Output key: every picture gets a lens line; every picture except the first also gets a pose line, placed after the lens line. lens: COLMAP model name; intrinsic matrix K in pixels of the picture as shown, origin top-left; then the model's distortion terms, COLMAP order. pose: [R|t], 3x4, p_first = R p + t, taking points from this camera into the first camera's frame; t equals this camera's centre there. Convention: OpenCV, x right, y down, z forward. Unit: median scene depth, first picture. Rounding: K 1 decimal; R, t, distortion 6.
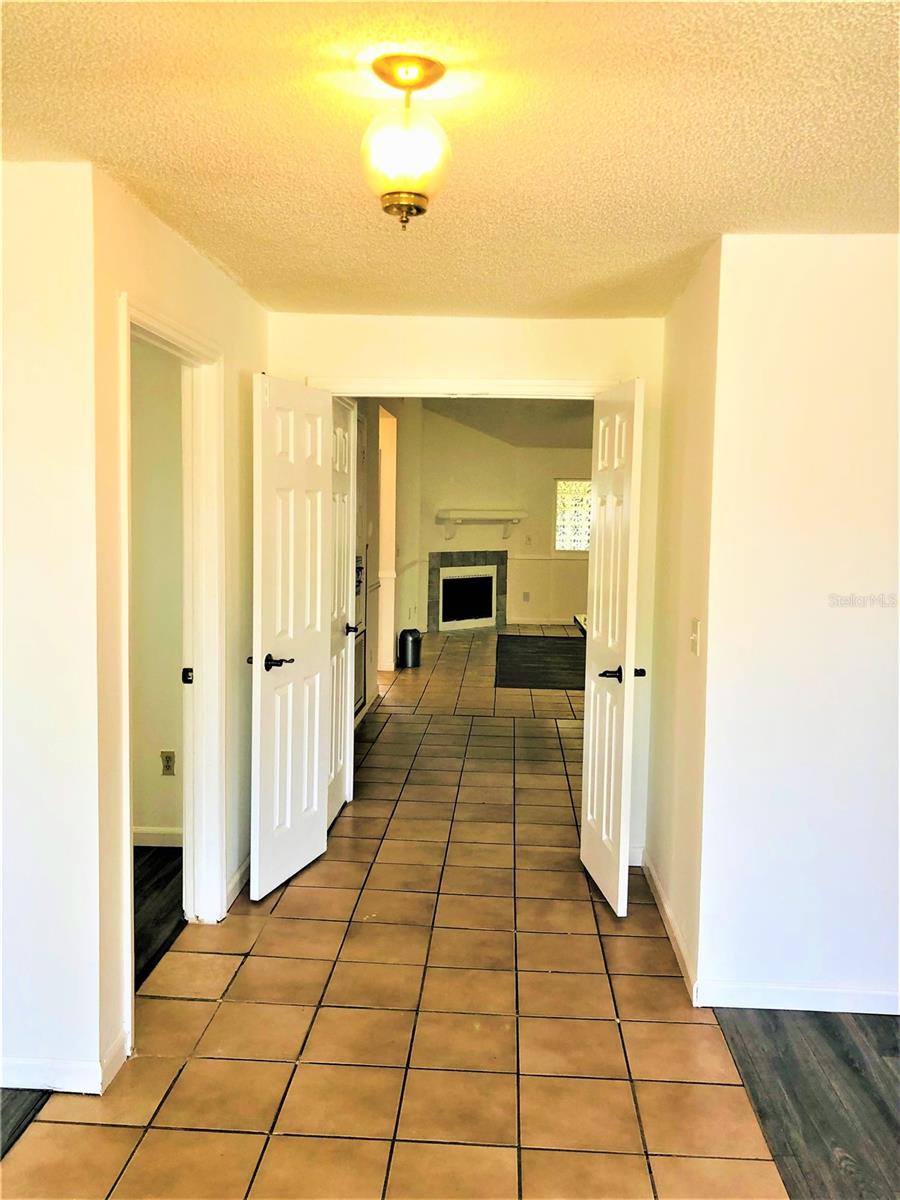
lens RADIAL K [[986.7, 0, 448.9], [0, 986.7, 598.6], [0, 0, 1]] dist [0.051203, 0.008775]
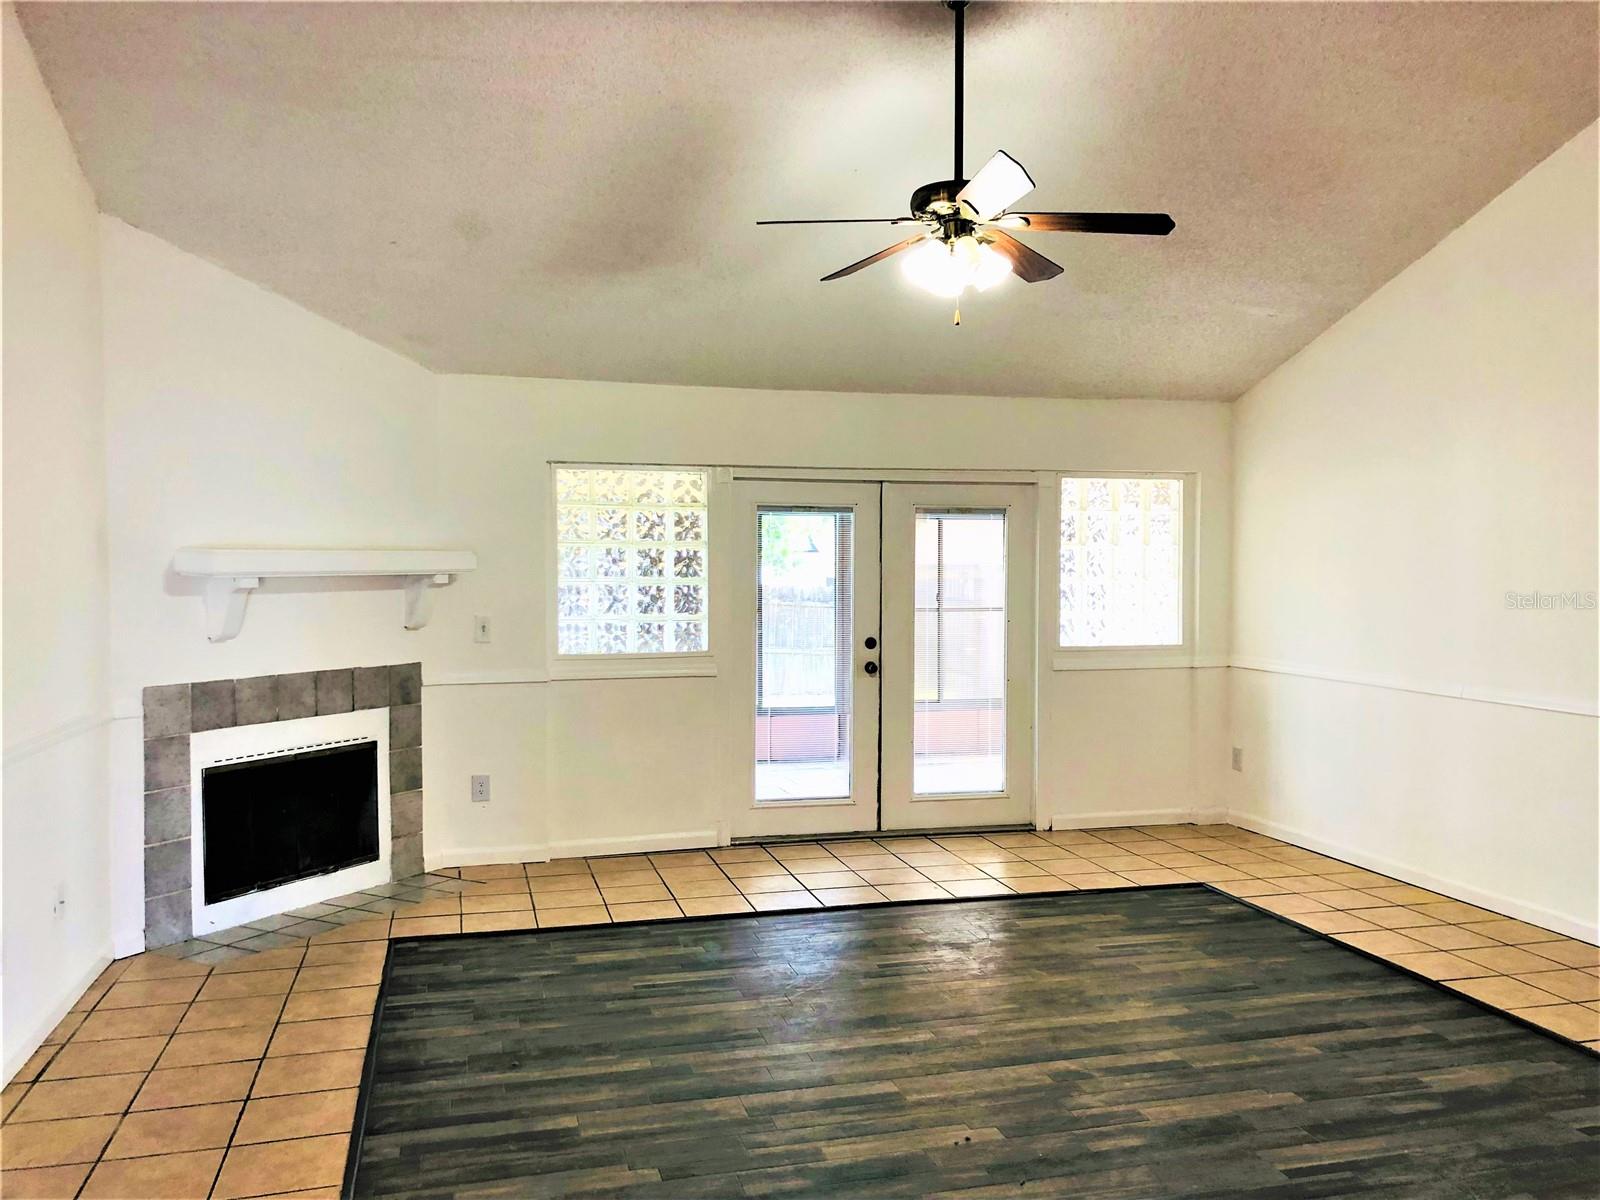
lens RADIAL K [[1315.6, 0, 798.0], [0, 1315.6, 598.9], [0, 0, 1]] dist [0.051203, 0.008775]
pose [[0.949868, -0.027645, 0.311427, 0.041274], [0.046805, 0.997432, -0.054217, -0.039941], [-0.309128, 0.066076, 0.948722, 0.514364]]
